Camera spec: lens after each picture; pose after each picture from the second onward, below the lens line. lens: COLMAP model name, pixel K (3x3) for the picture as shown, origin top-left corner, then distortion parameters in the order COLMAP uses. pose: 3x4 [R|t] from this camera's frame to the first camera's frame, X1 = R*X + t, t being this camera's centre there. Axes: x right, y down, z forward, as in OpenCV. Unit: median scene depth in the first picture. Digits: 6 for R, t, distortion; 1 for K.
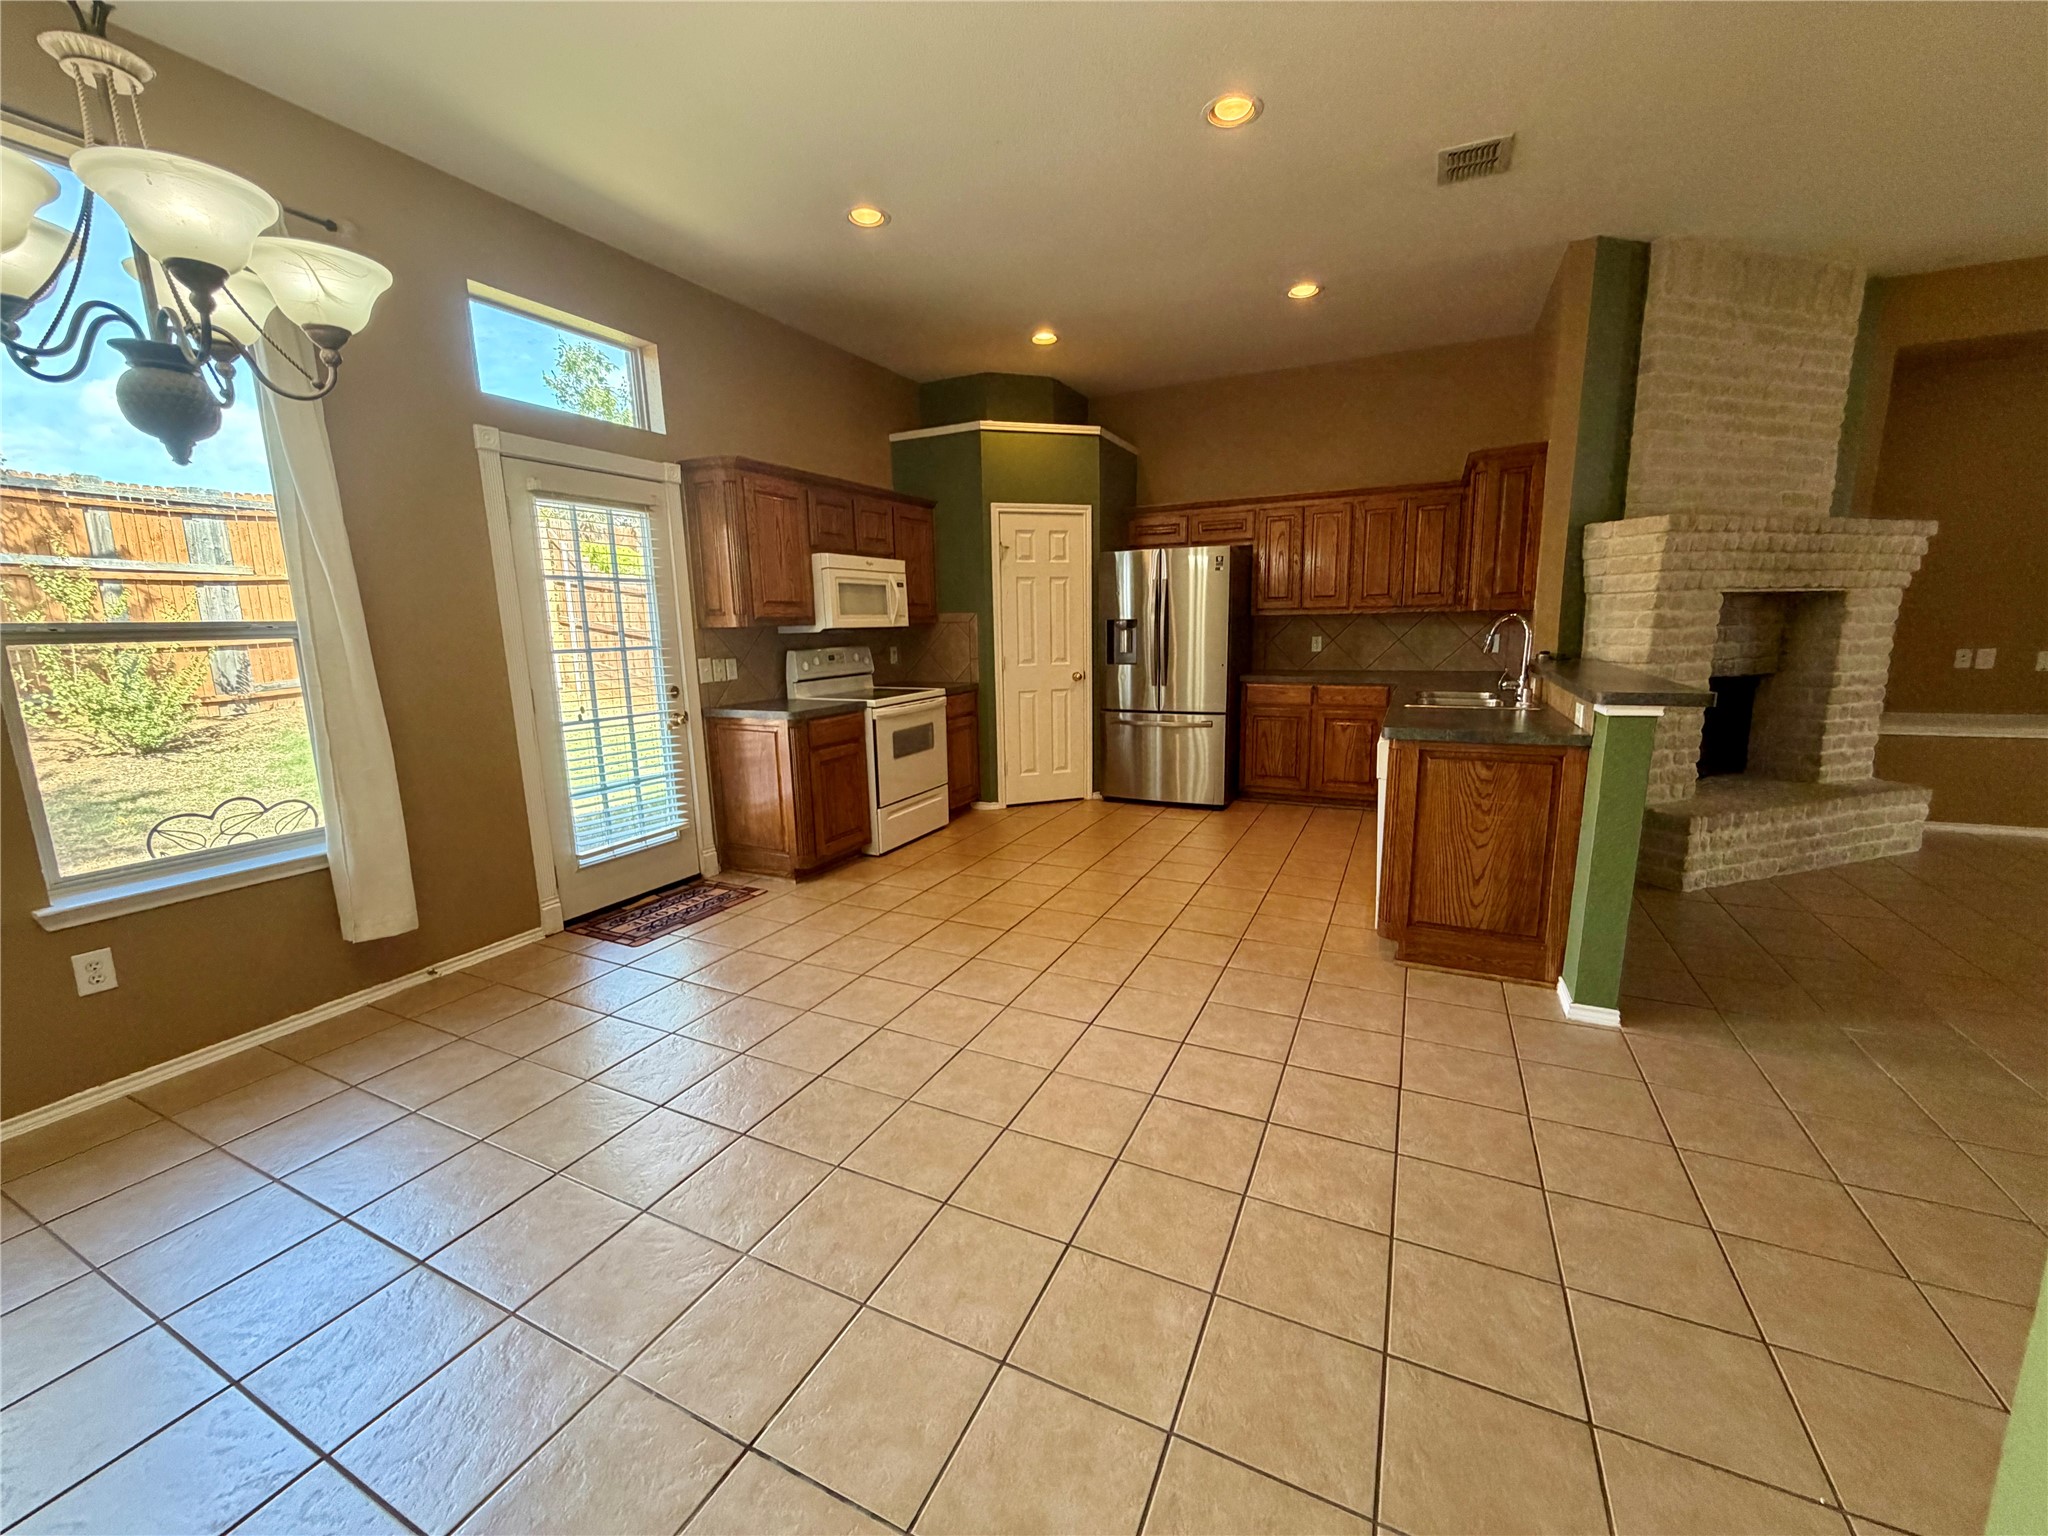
lens RADIAL K [[816.0, 0, 1019.4], [0, 816.0, 766.3], [0, 0, 1]] dist [0.001036, -0.000149]
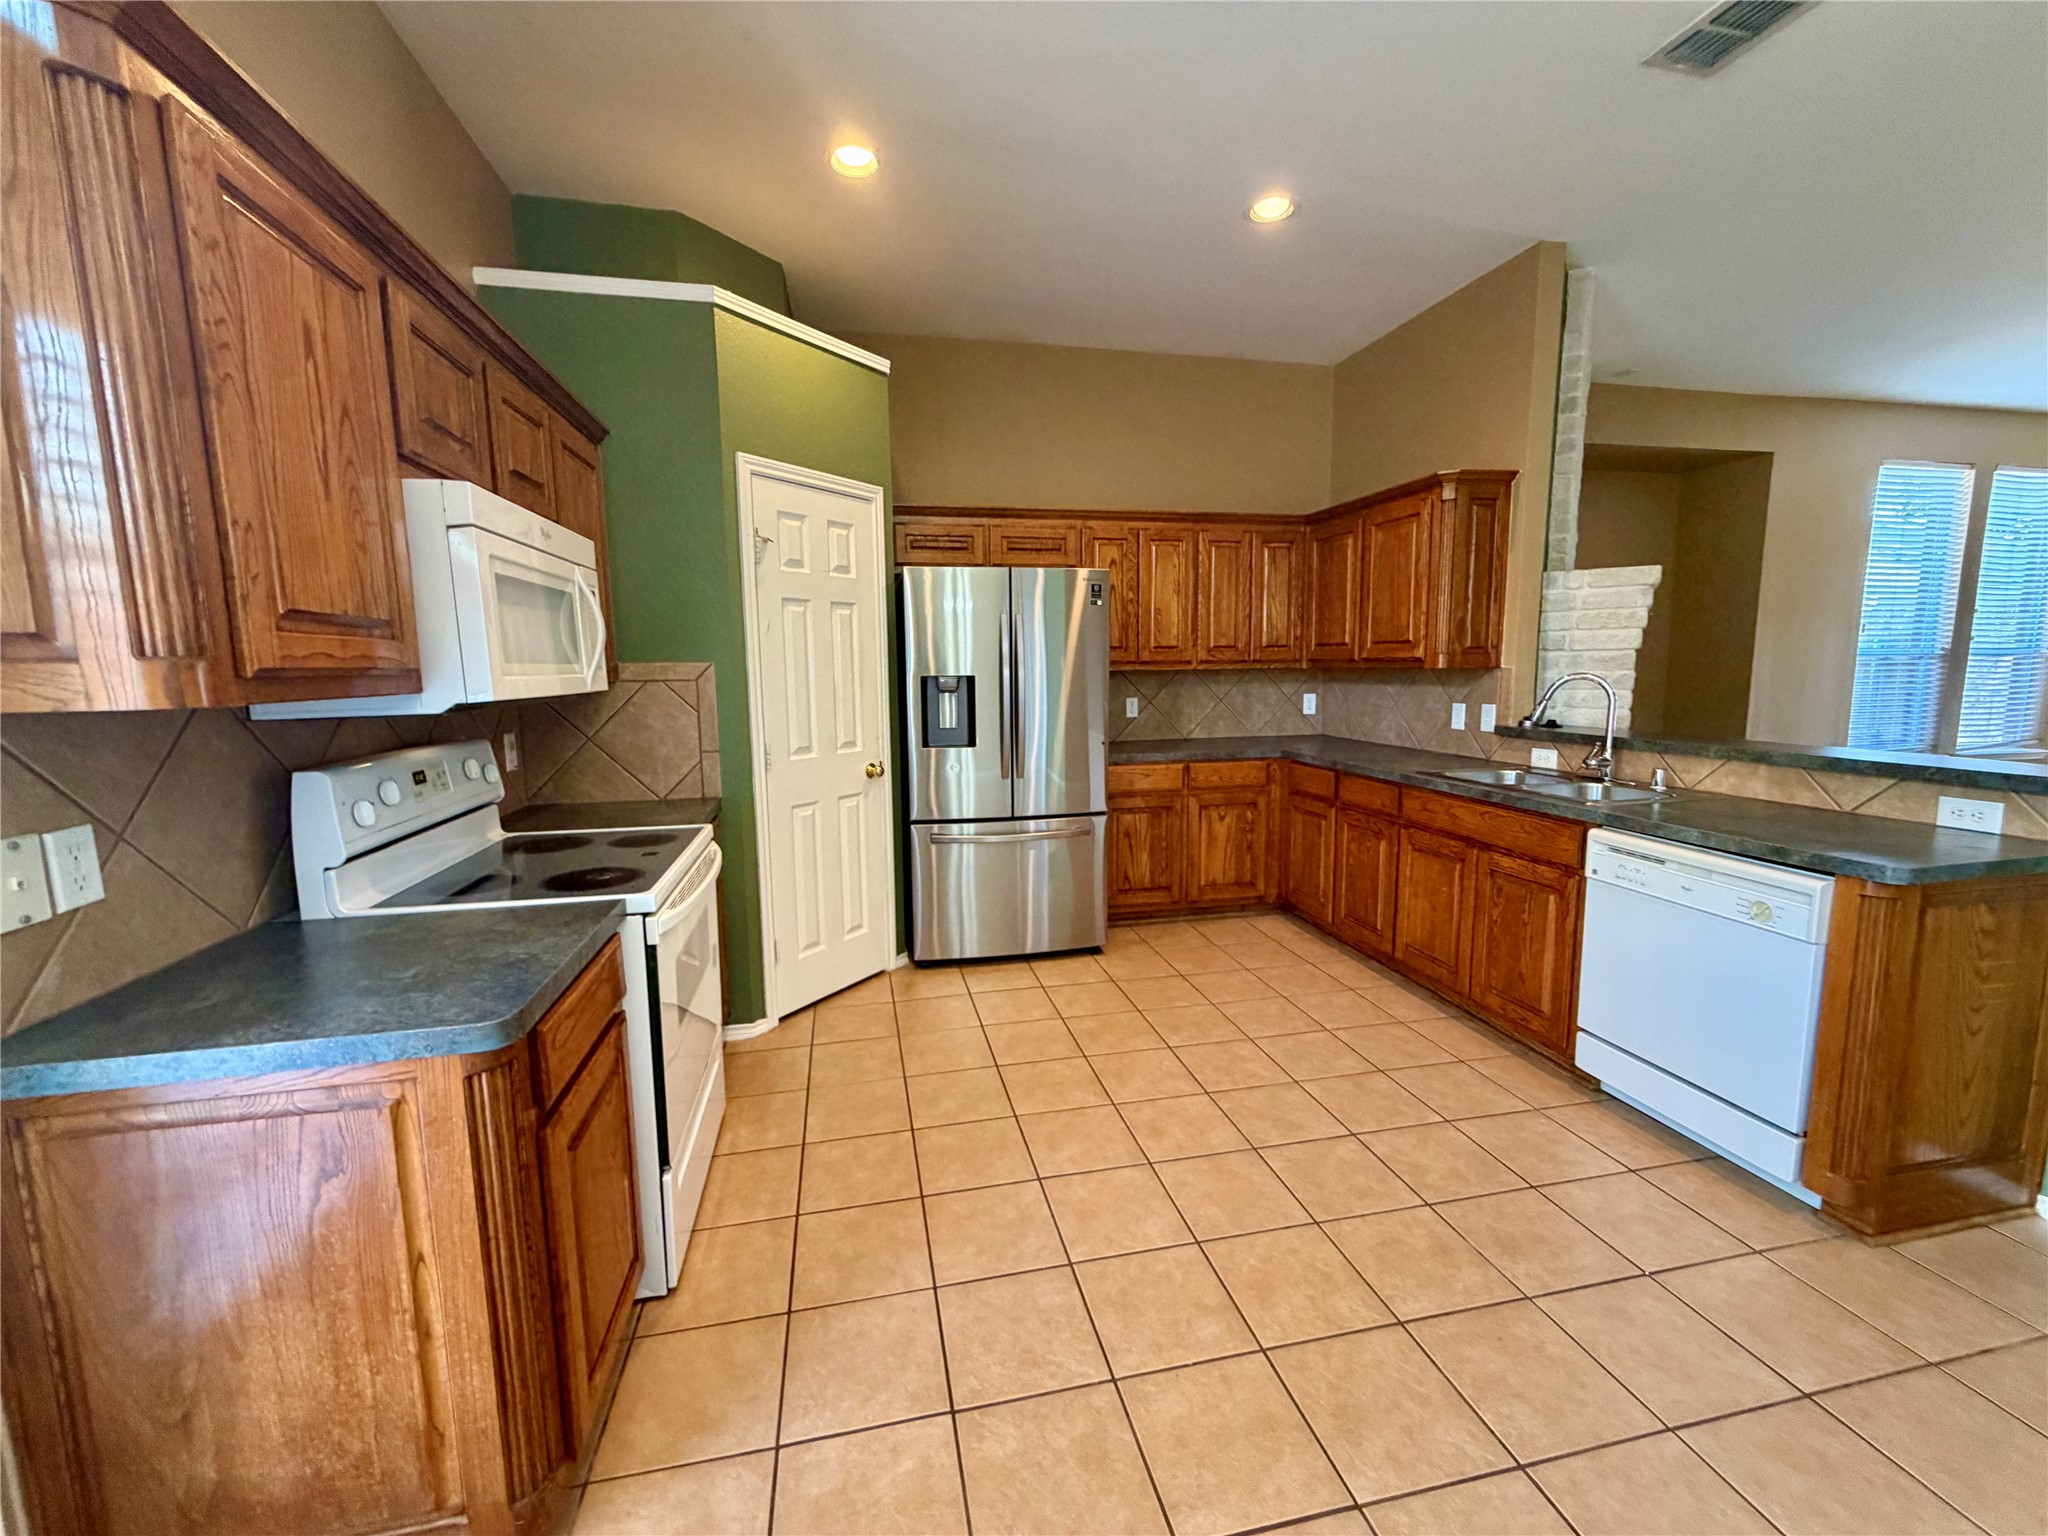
lens RADIAL K [[816.0, 0, 1016.9], [0, 816.0, 766.6], [0, 0, 1]] dist [0.001036, -0.000149]
pose [[0.789195, -0.064753, 0.610719, -0.277763], [0.102785, 0.994326, -0.027396, -0.114432], [-0.605480, 0.084394, 0.791373, 0.622268]]
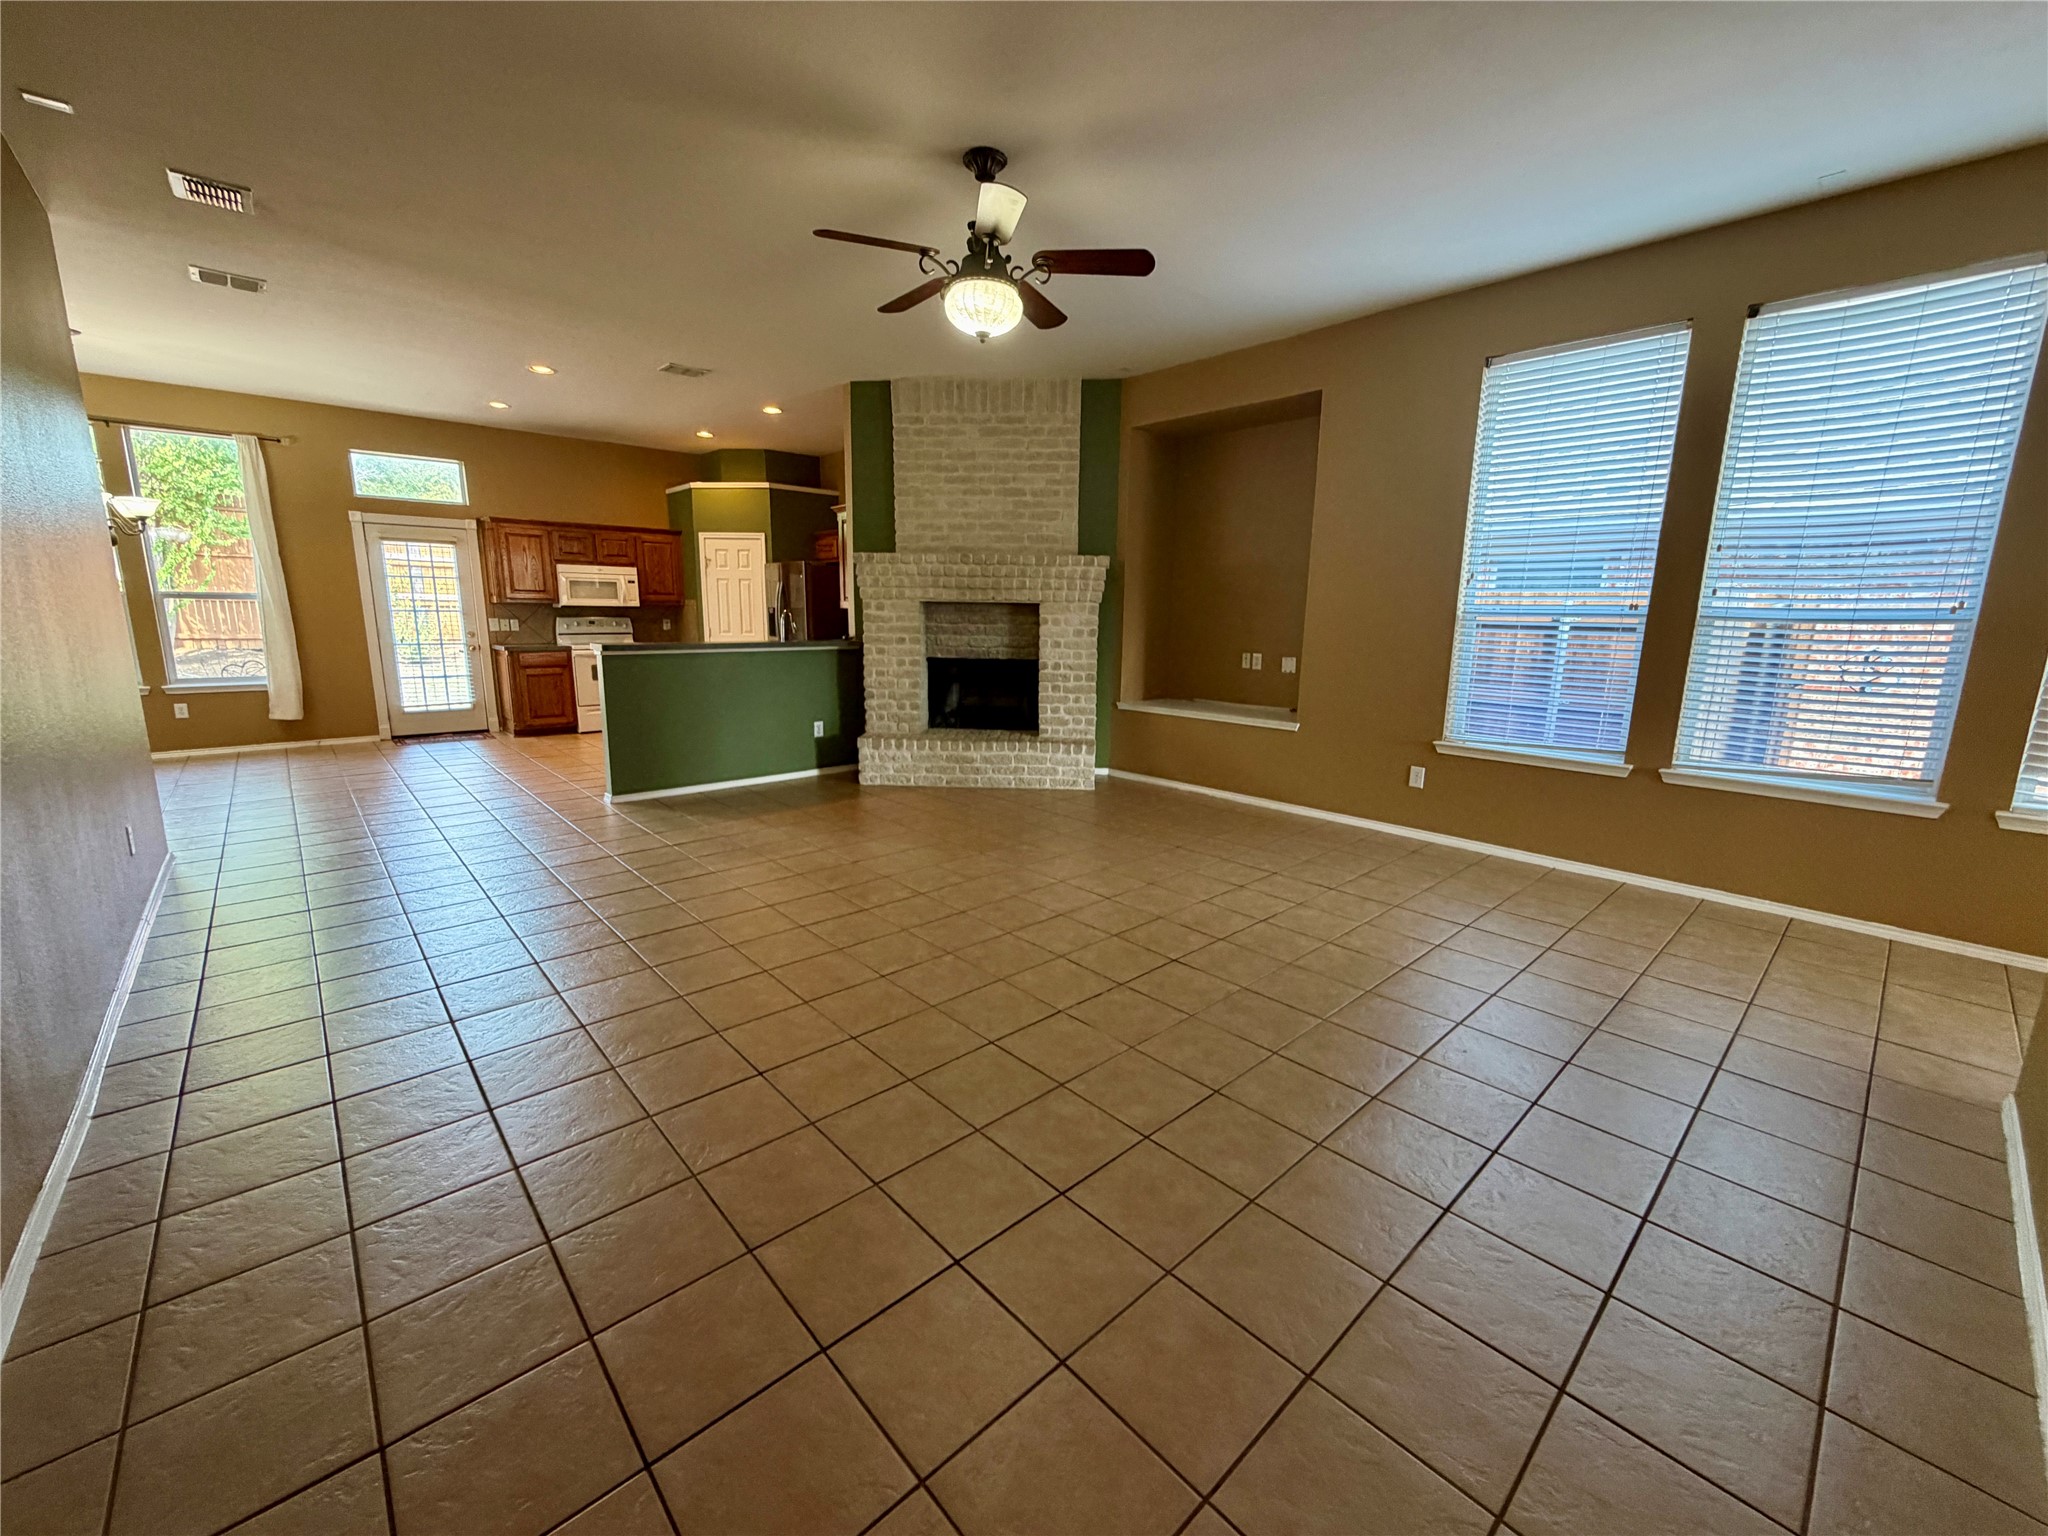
lens RADIAL K [[816.0, 0, 1021.9], [0, 816.0, 766.9], [0, 0, 1]] dist [0.001036, -0.000149]
pose [[0.928433, 0.105362, -0.356245, 1.480572], [-0.099445, 0.994429, 0.034941, 0.026465], [0.357942, 0.002987, 0.933739, -0.356586]]
